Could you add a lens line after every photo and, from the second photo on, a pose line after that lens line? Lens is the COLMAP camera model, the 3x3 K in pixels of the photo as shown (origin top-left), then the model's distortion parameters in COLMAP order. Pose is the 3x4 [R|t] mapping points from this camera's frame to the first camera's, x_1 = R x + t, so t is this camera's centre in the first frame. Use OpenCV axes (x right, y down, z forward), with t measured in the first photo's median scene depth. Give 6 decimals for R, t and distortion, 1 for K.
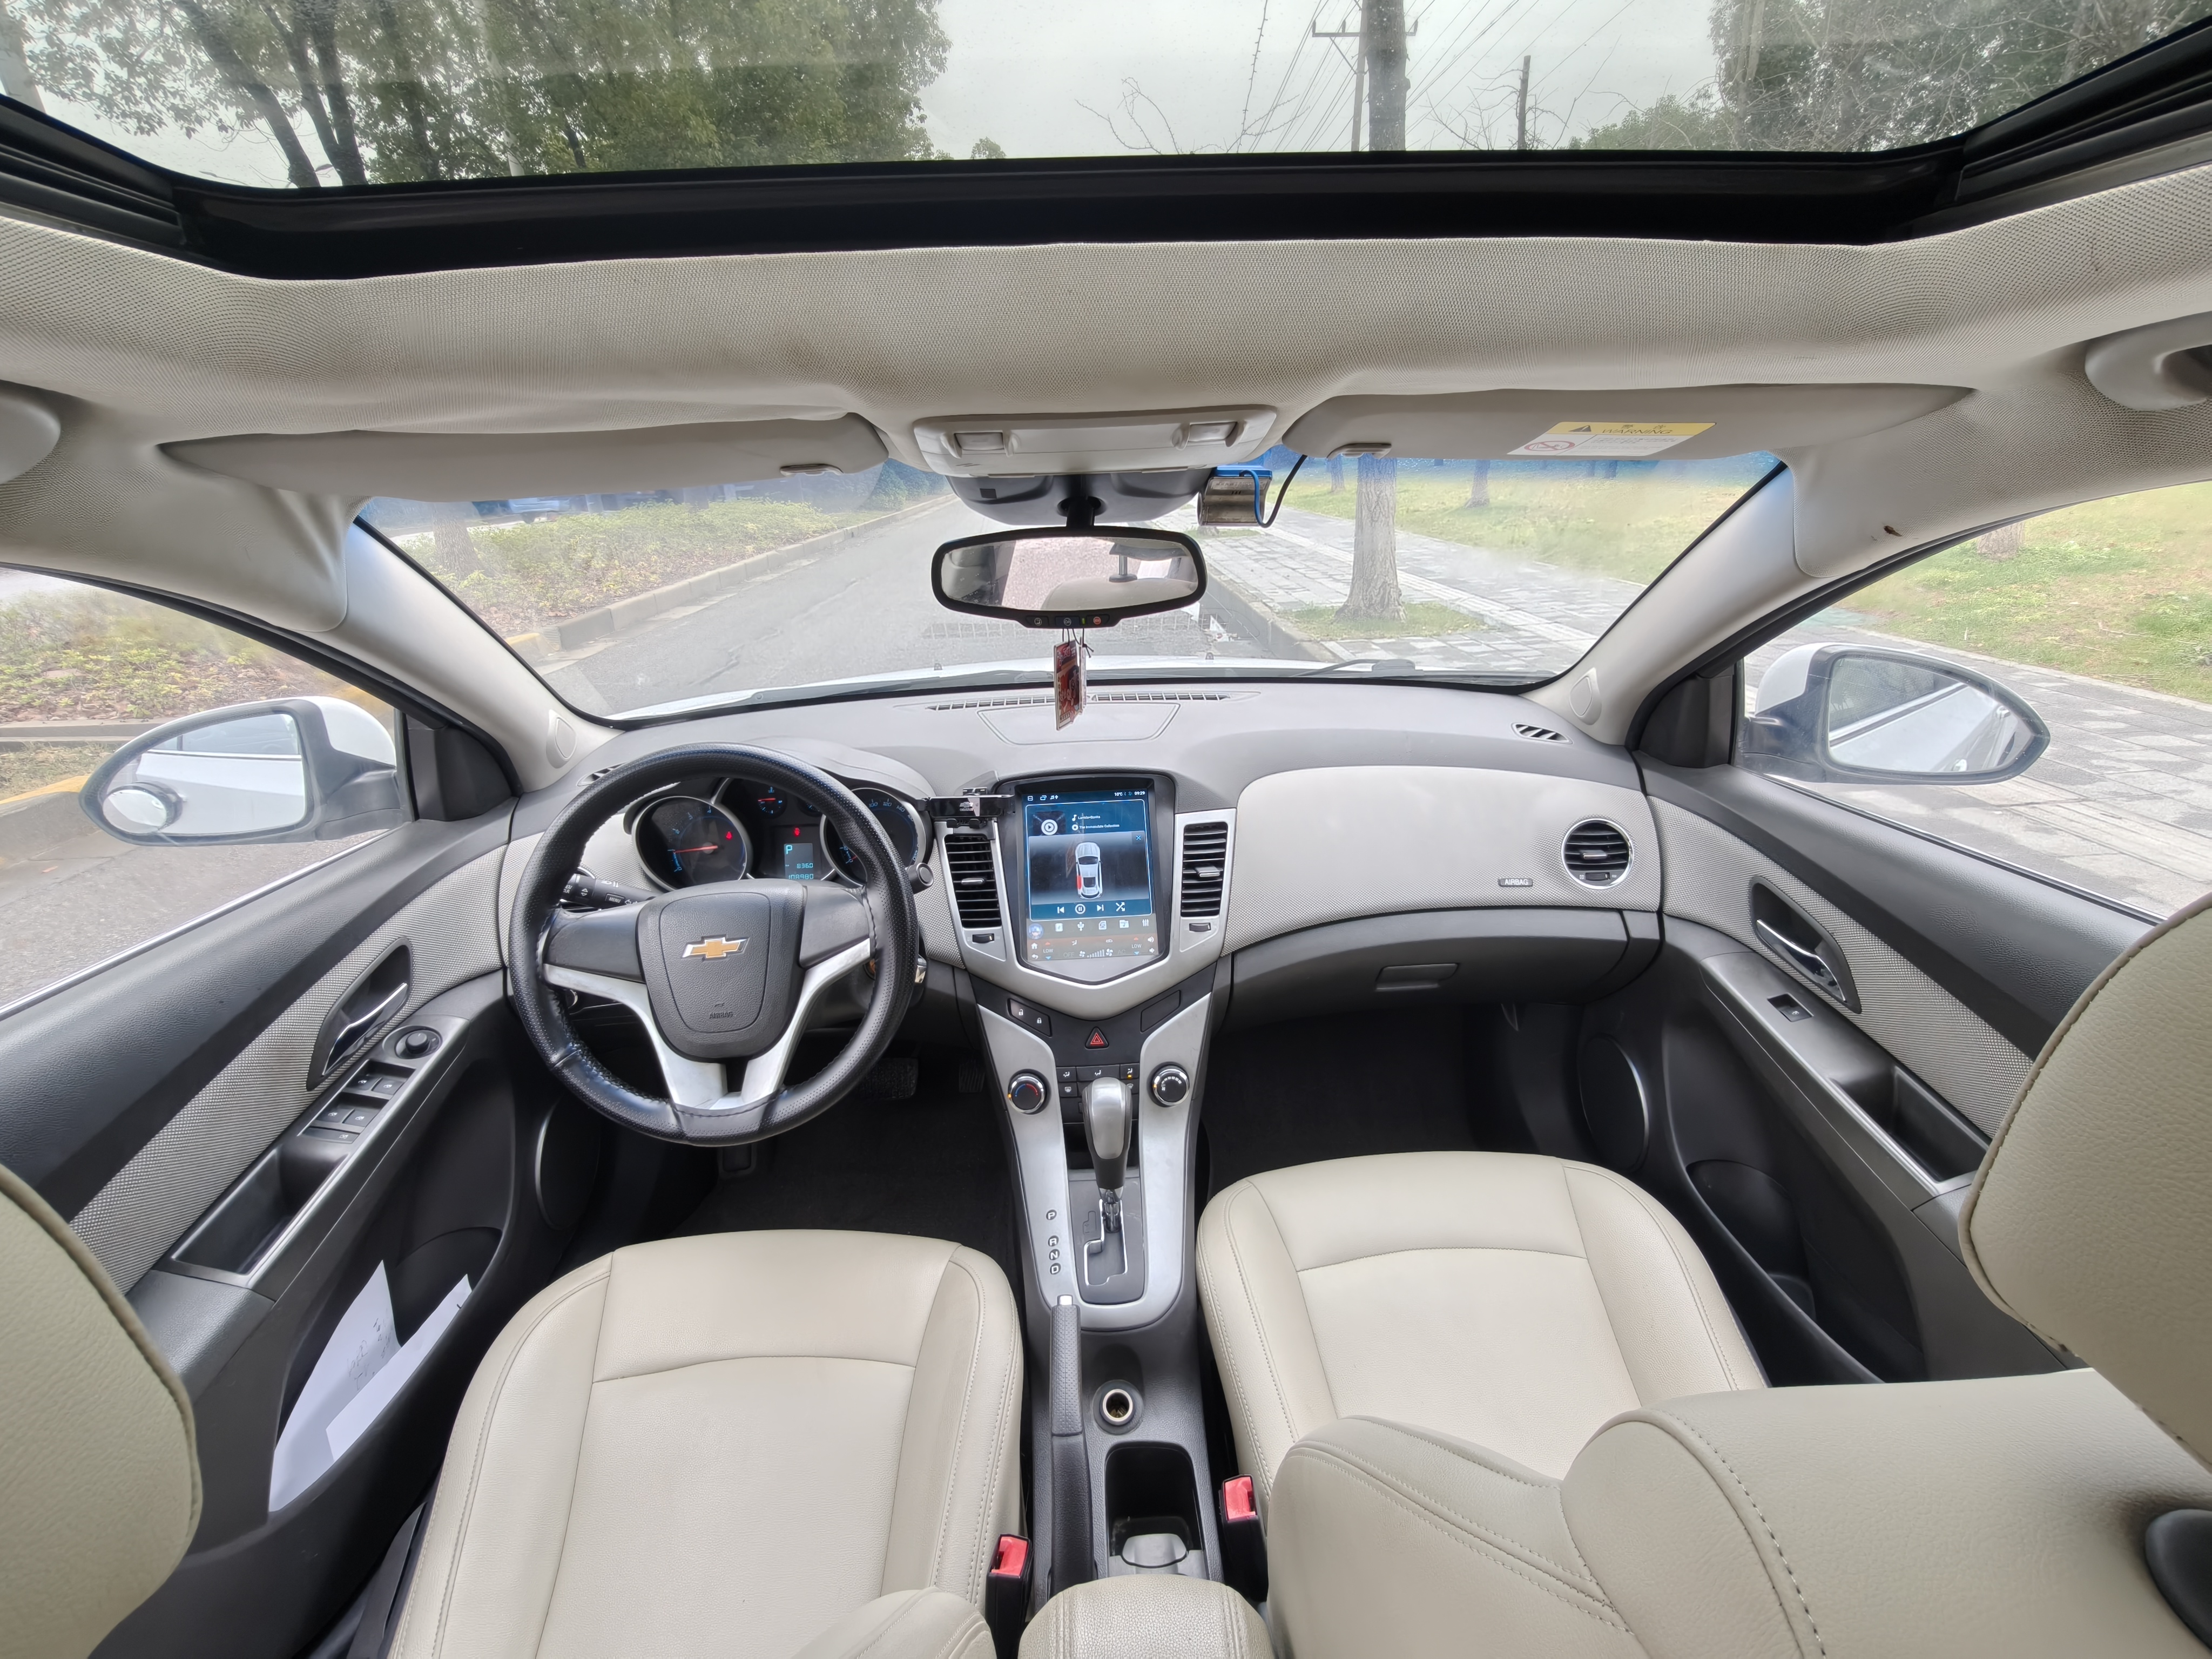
lens RADIAL K [[958.2, 0, 1106.0], [0, 958.2, 829.5], [0, 0, 1]] dist [-0.000324, -0.000156]
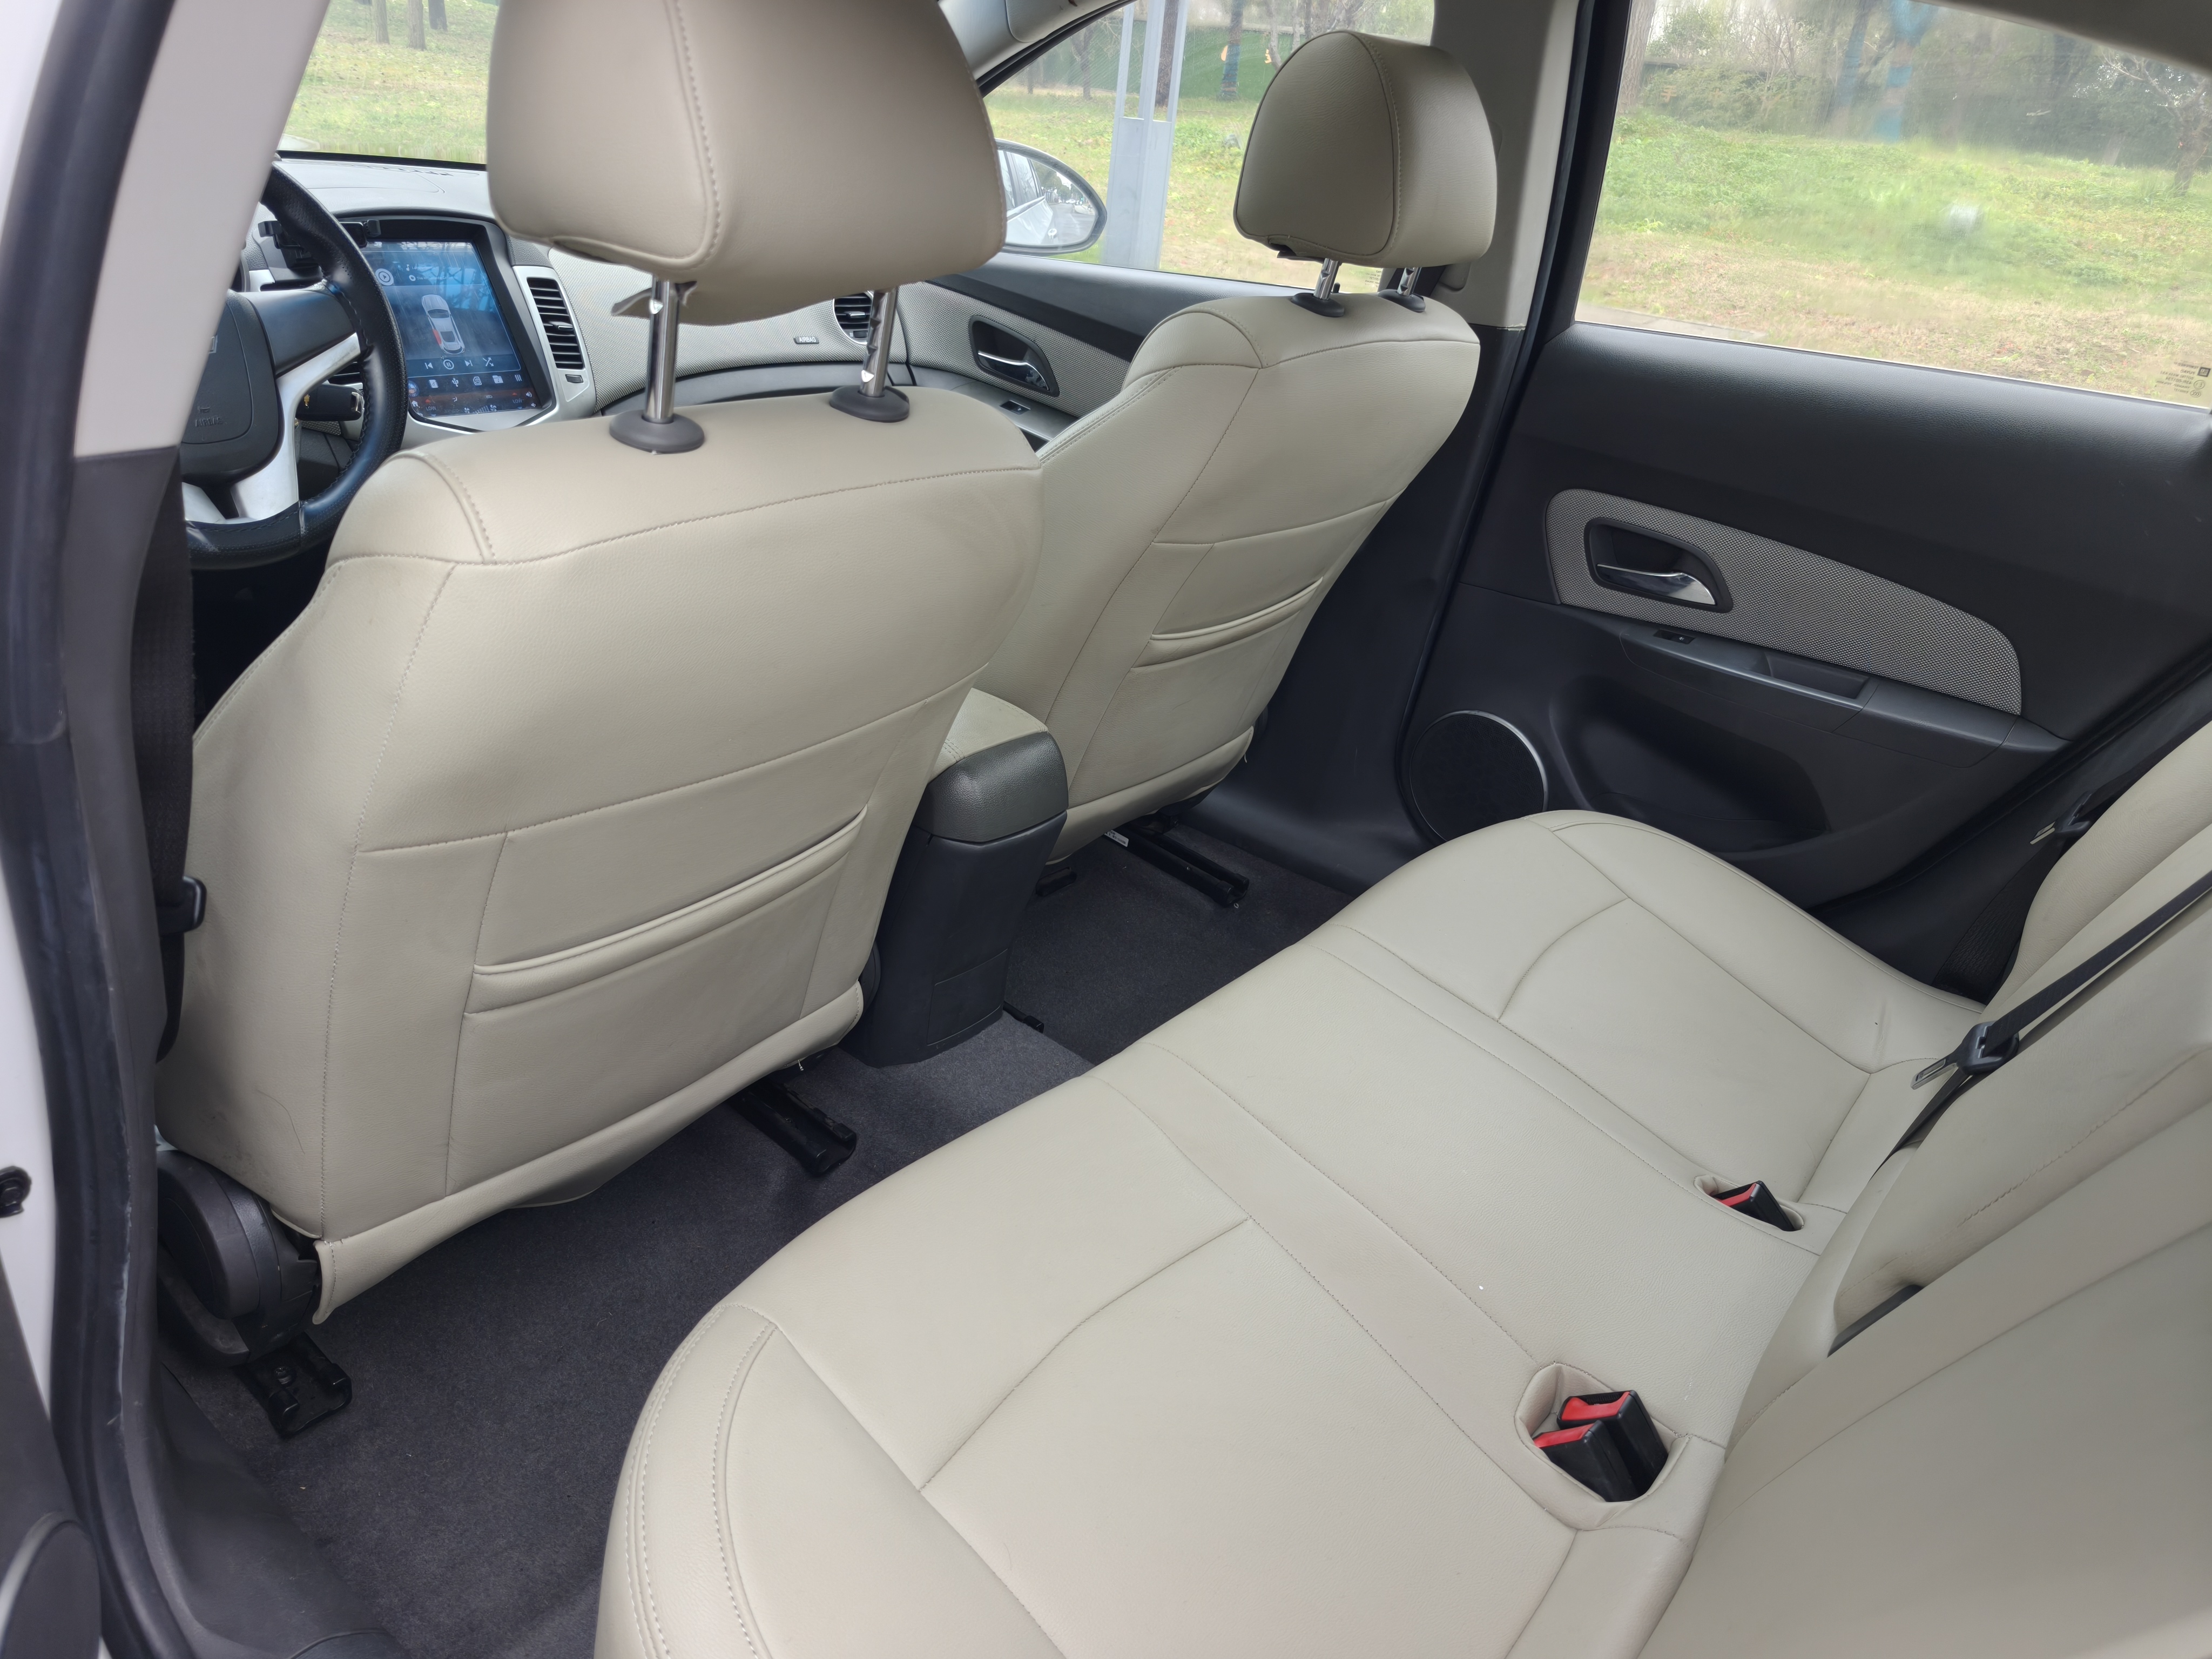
lens RADIAL K [[1464.2, 0, 1096.0], [0, 1464.2, 777.9], [0, 0, 1]] dist [0.032798, -0.069591]
pose [[0.652528, -0.225992, 0.723281, -0.727246], [0.146338, 0.974107, 0.172340, 0.315232], [-0.743500, -0.006613, 0.668703, -0.412807]]
